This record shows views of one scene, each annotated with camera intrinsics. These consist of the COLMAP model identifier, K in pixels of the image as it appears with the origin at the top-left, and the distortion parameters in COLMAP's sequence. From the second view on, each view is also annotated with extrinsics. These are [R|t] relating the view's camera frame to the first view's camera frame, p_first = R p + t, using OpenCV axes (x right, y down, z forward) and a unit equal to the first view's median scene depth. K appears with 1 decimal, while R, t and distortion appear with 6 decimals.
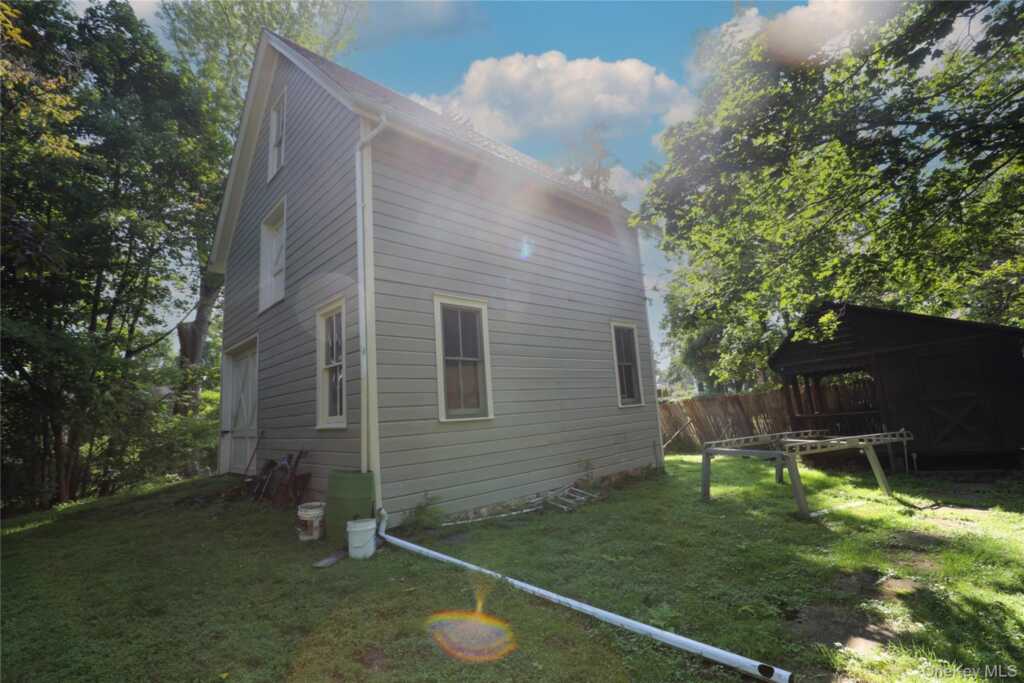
lens RADIAL K [[468.4, 0, 507.8], [0, 468.4, 345.5], [0, 0, 1]] dist [-0.034211, 0.006073]
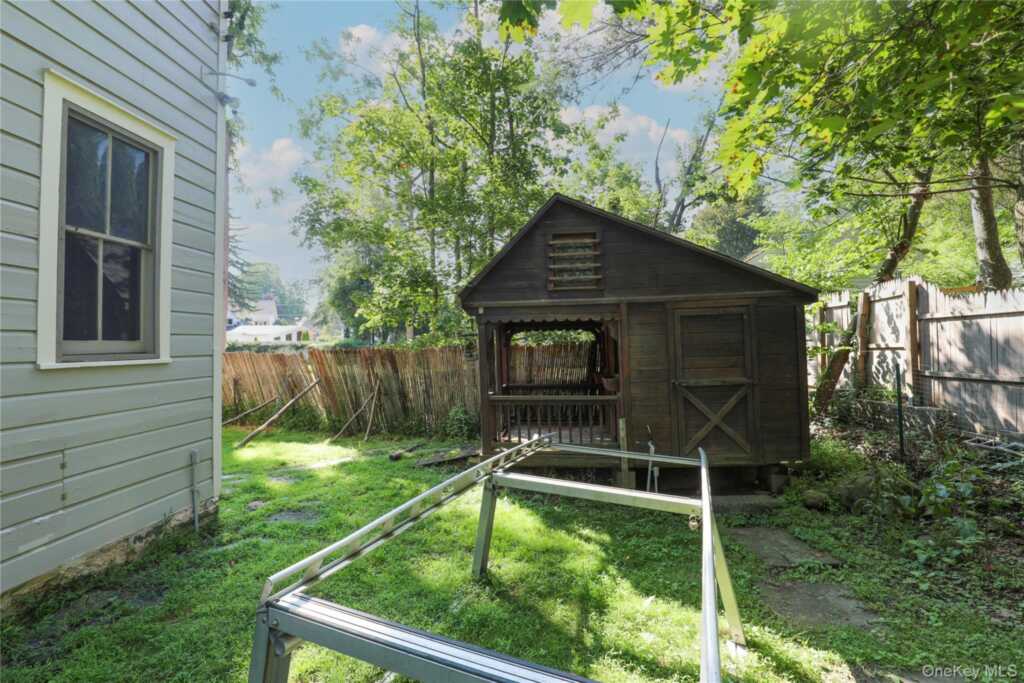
lens RADIAL K [[468.4, 0, 507.8], [0, 468.4, 345.5], [0, 0, 1]] dist [-0.034211, 0.006073]
pose [[0.747891, 0.073386, 0.659753, 0.167568], [-0.150504, 0.986735, 0.060852, 0.034773], [-0.646536, -0.144806, 0.749015, 0.368376]]
